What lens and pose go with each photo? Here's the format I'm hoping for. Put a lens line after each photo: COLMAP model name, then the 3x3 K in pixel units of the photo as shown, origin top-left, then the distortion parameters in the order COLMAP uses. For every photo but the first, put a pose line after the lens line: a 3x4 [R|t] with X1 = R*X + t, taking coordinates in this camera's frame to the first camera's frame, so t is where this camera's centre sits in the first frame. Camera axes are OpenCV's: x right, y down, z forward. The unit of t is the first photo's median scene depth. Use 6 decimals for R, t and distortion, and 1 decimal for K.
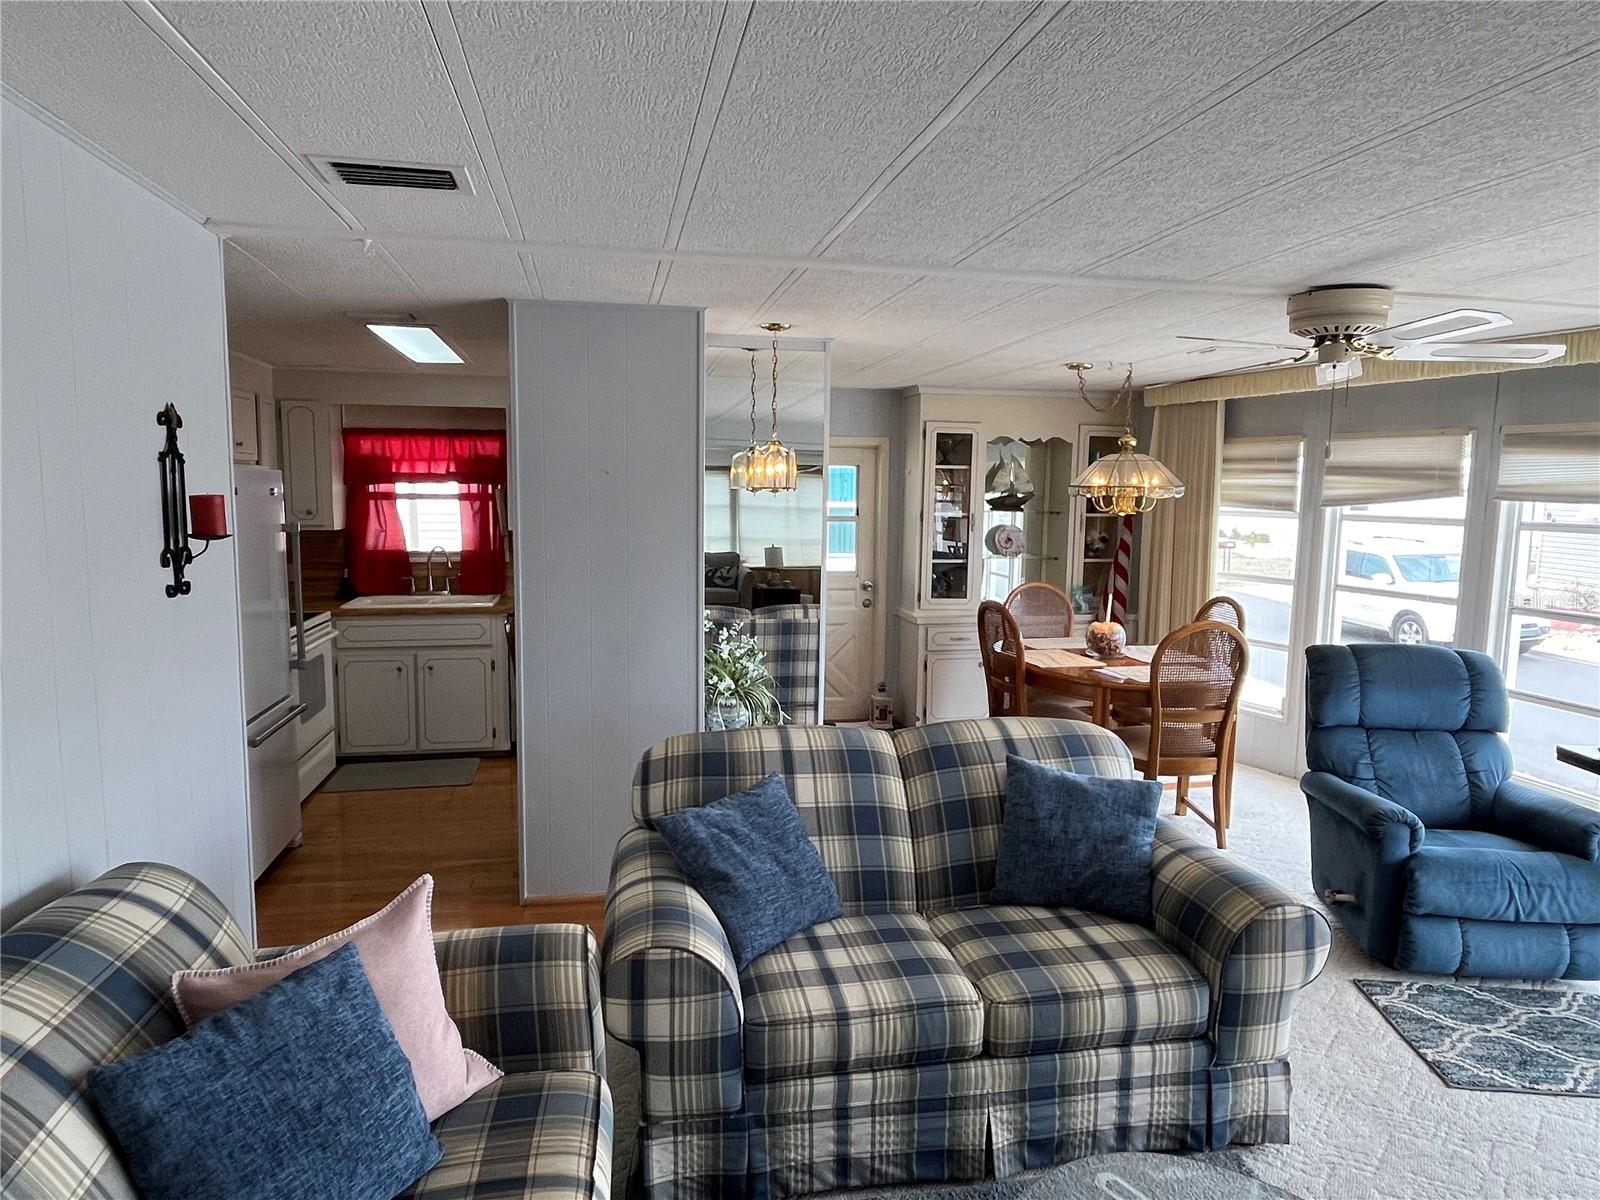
lens RADIAL K [[985.5, 0, 790.8], [0, 985.5, 599.2], [0, 0, 1]] dist [0.000044, -0.000950]
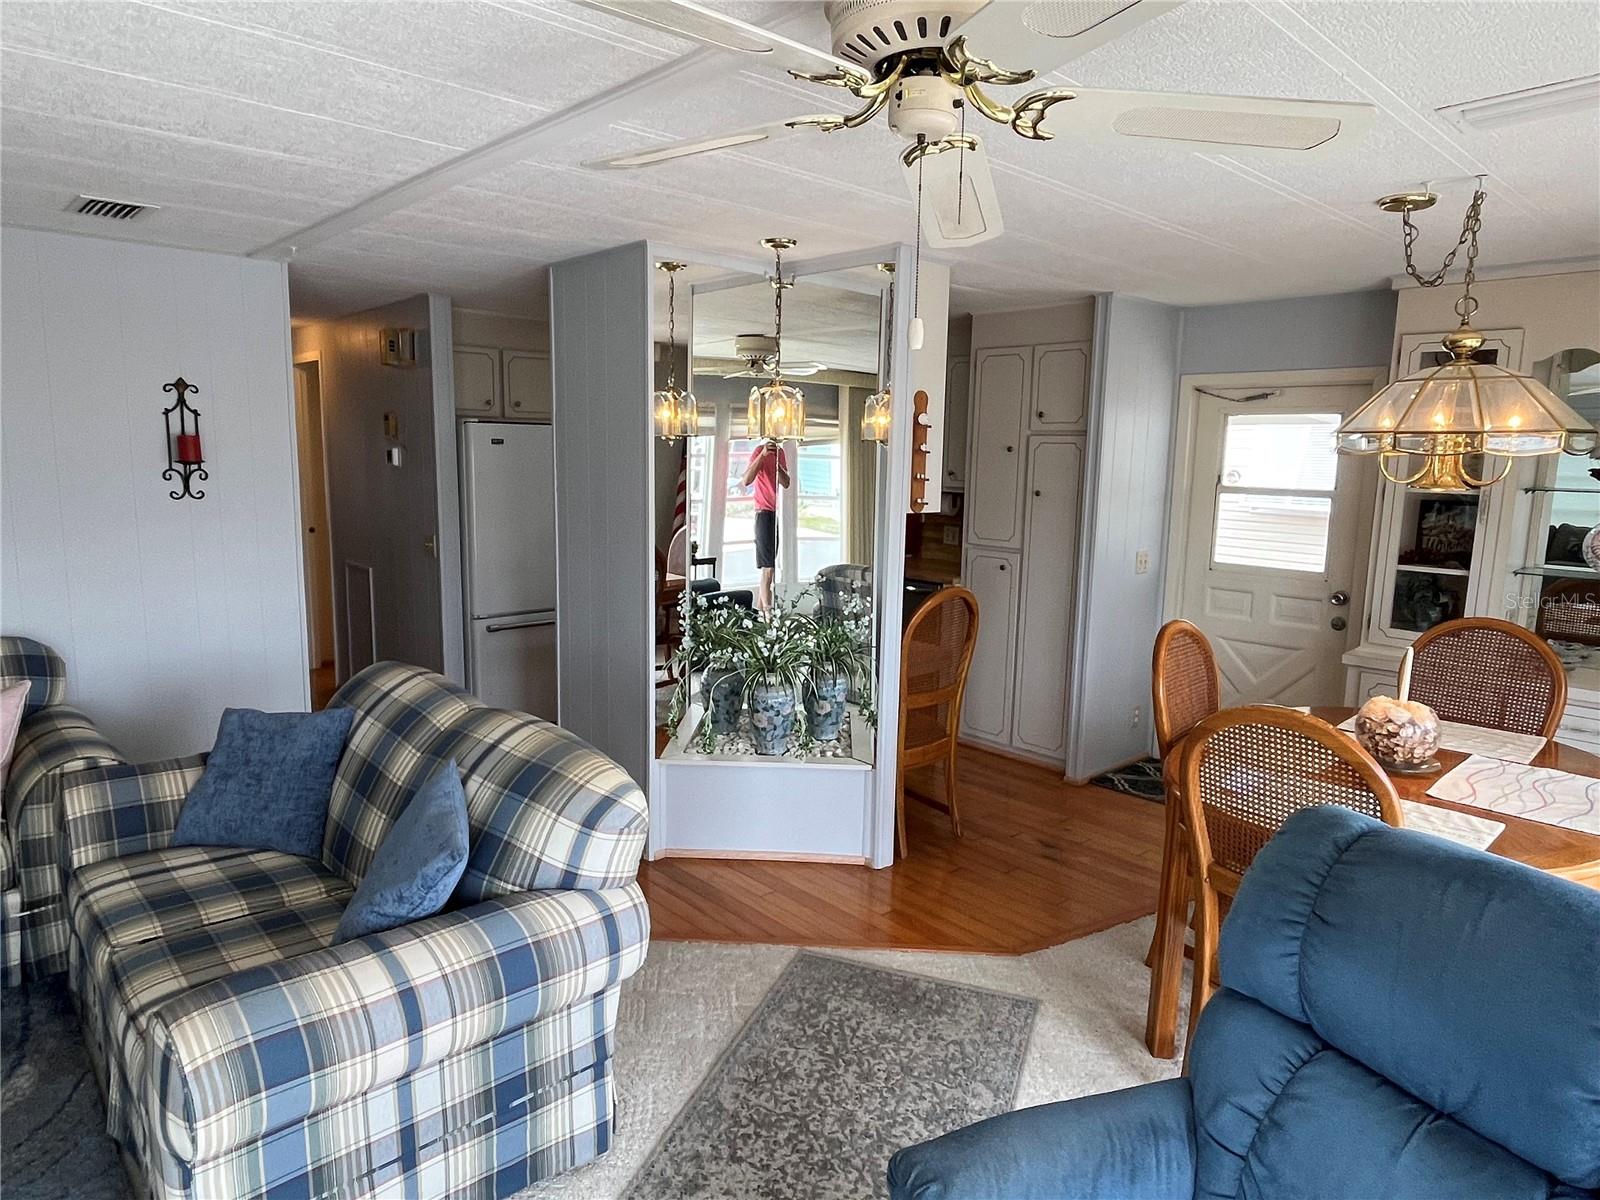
lens RADIAL K [[985.5, 0, 785.9], [0, 985.5, 598.2], [0, 0, 1]] dist [0.000044, -0.000950]
pose [[0.522640, 0.128661, -0.842789, 0.729484], [-0.107357, 0.990610, 0.084653, -0.048559], [0.845767, 0.046236, 0.531545, 0.570747]]
